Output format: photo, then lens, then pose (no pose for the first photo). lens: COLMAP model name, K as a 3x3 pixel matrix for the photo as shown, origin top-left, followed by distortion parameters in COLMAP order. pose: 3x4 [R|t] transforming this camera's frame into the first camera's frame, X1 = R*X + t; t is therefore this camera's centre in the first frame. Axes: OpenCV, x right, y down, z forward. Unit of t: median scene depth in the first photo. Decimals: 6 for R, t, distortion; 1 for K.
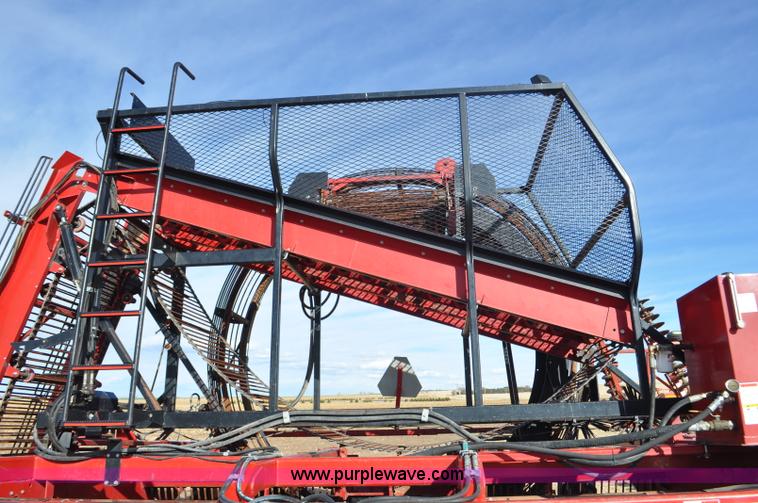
lens RADIAL K [[597.9, 0, 390.4], [0, 597.9, 249.1], [0, 0, 1]] dist [-0.079138, 0.002939]
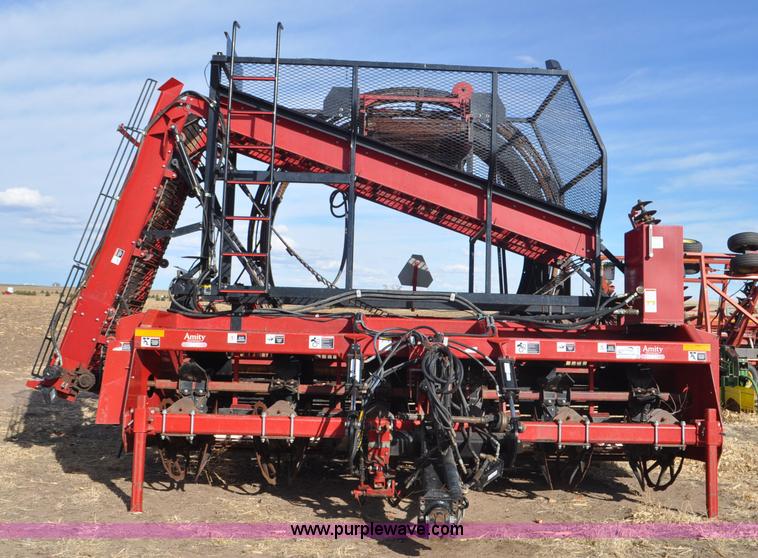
lens RADIAL K [[966.6, 0, 377.5], [0, 966.6, 254.3], [0, 0, 1]] dist [-0.095855, -0.015809]
pose [[0.992689, 0.061419, 0.103901, -0.335249], [-0.080287, 0.978788, 0.188488, -0.233977], [-0.090121, -0.195452, 0.976564, -1.157993]]
